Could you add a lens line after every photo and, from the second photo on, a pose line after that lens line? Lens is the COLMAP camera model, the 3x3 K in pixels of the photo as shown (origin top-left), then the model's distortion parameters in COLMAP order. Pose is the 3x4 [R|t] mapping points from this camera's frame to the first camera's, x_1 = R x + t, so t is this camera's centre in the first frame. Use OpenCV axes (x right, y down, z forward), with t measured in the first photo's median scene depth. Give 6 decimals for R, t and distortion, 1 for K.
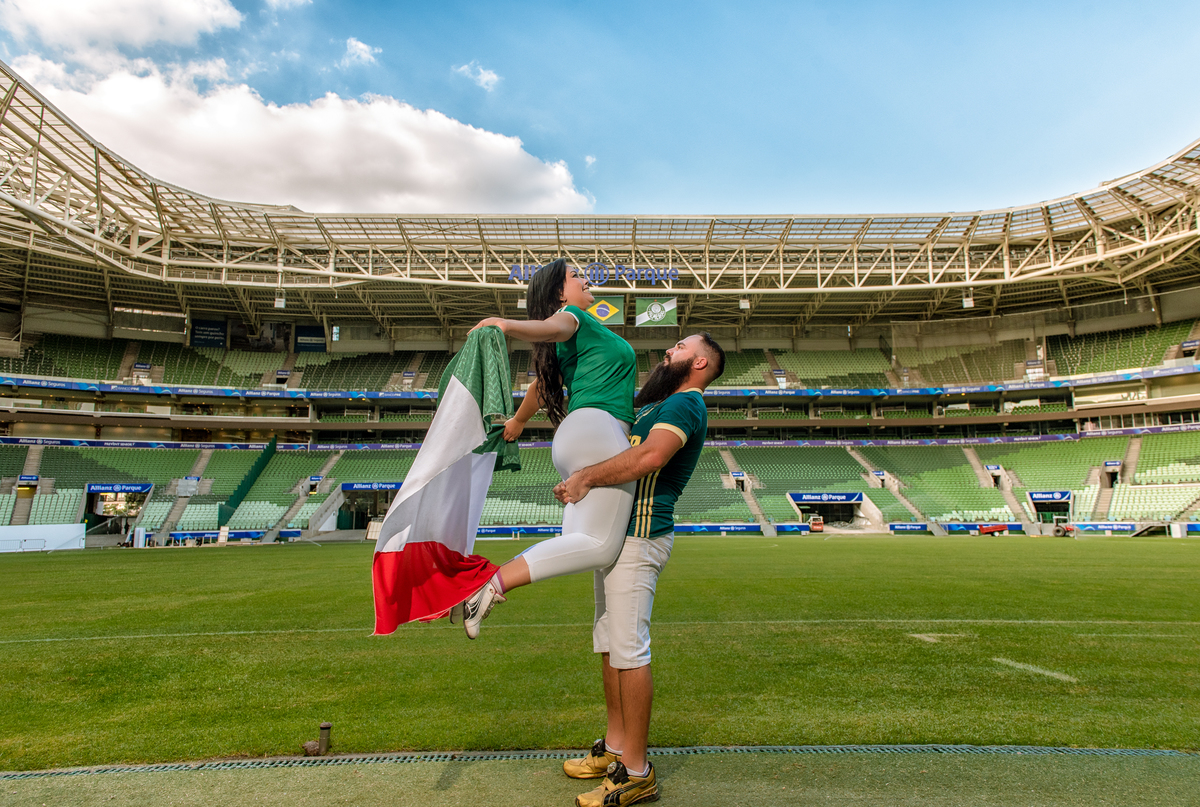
lens RADIAL K [[791.0, 0, 607.6], [0, 791.0, 407.1], [0, 0, 1]] dist [0.049422, 0.007281]
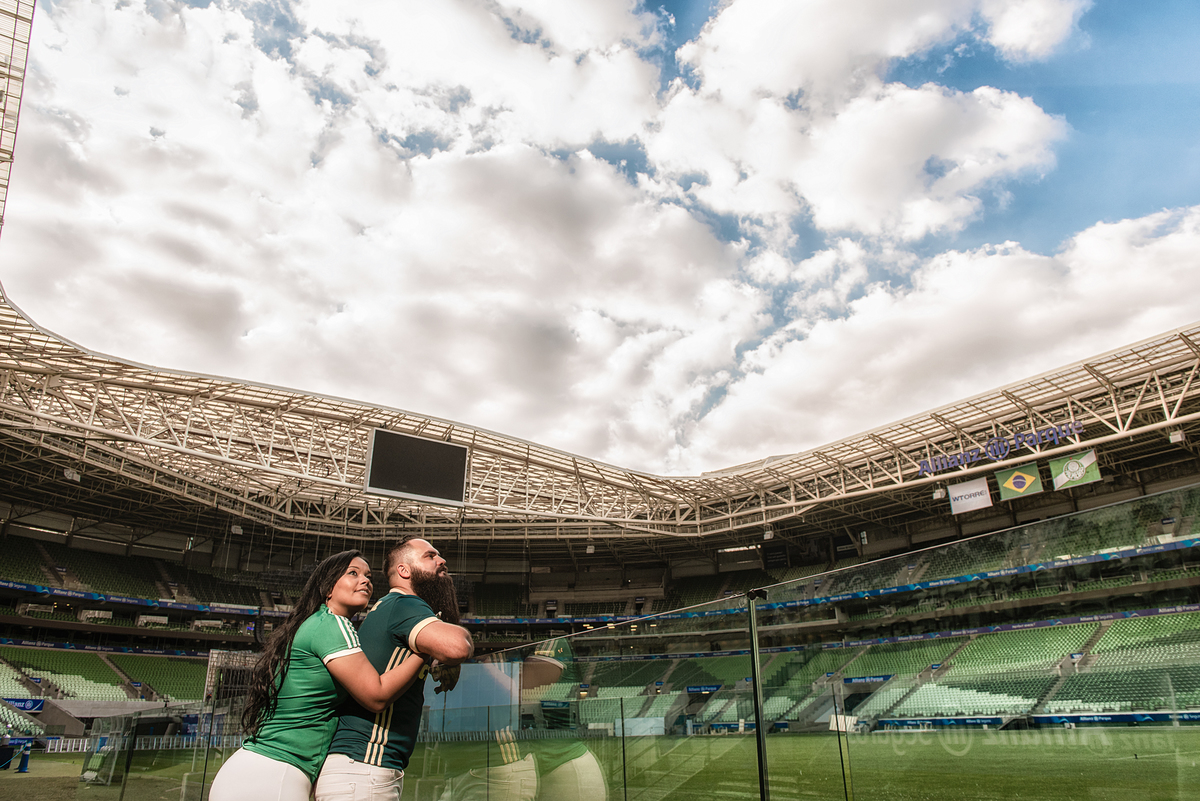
lens RADIAL K [[763.8, 0, 601.9], [0, 763.8, 404.4], [0, 0, 1]] dist [-0.009926, -0.006340]
pose [[0.603050, -0.308439, -0.735660, 0.408503], [0.127820, 0.947669, -0.292549, -0.002746], [0.787396, 0.082390, 0.610917, 0.010238]]
